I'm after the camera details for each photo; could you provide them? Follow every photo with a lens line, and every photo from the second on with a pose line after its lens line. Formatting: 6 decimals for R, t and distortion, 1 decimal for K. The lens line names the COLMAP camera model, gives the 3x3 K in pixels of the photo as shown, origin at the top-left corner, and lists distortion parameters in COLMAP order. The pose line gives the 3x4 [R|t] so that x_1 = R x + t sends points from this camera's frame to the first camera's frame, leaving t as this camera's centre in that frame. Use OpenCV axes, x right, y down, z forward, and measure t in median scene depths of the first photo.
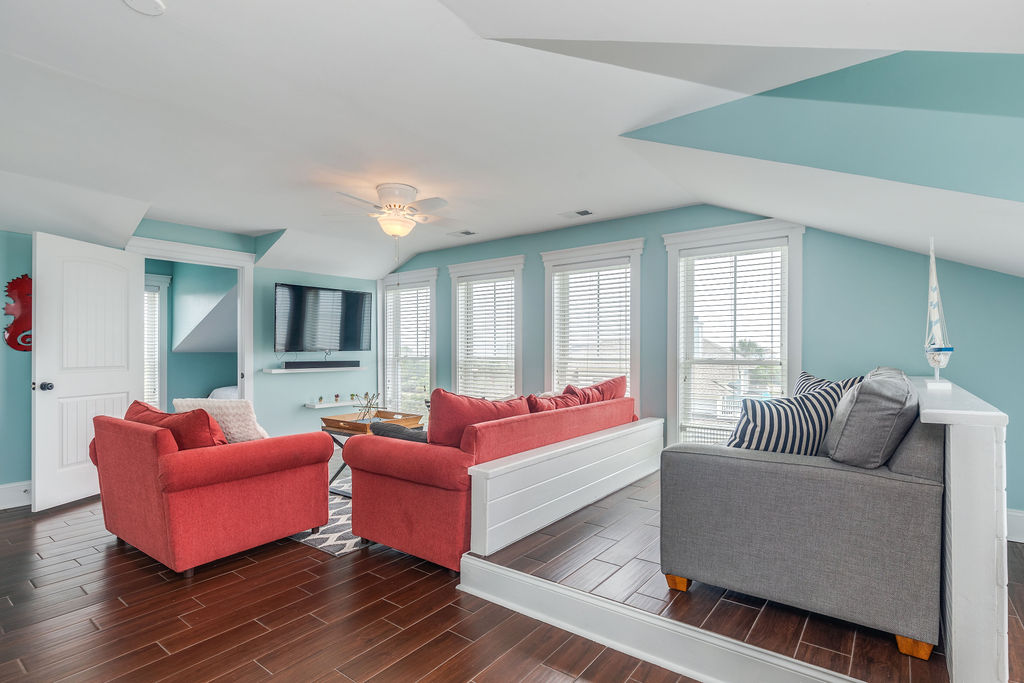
lens RADIAL K [[493.5, 0, 510.4], [0, 493.5, 354.5], [0, 0, 1]] dist [0.000882, -0.000137]
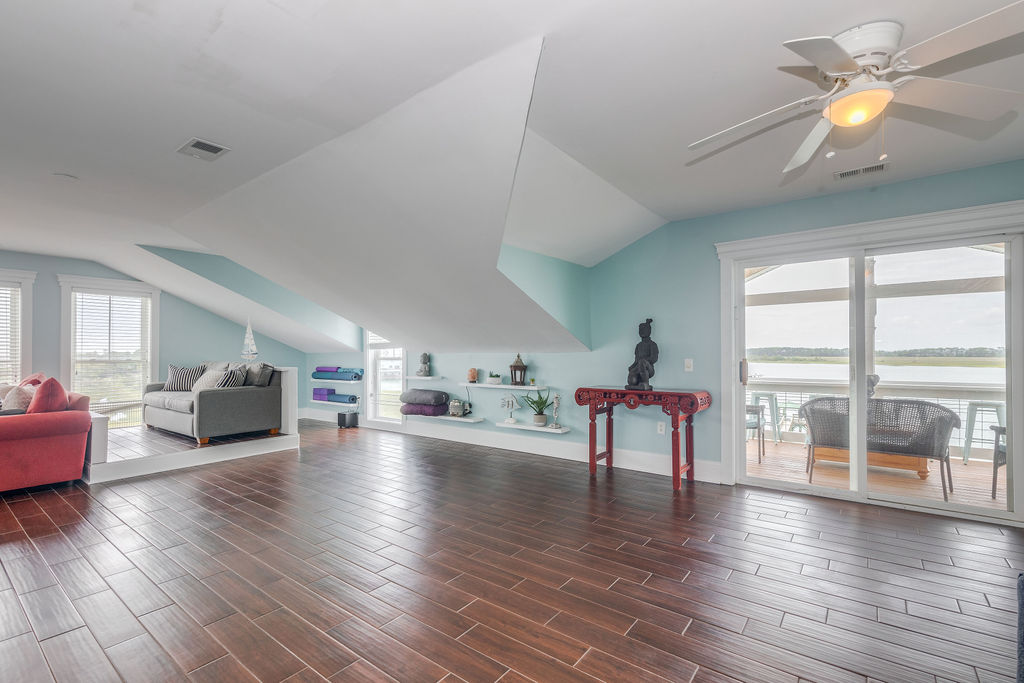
lens RADIAL K [[493.5, 0, 510.4], [0, 493.5, 354.5], [0, 0, 1]] dist [0.000882, -0.000137]
pose [[0.062200, -0.008497, 0.998028, -1.223100], [0.009523, 0.999923, 0.007919, -0.010039], [-0.998018, 0.009012, 0.062276, -0.468669]]
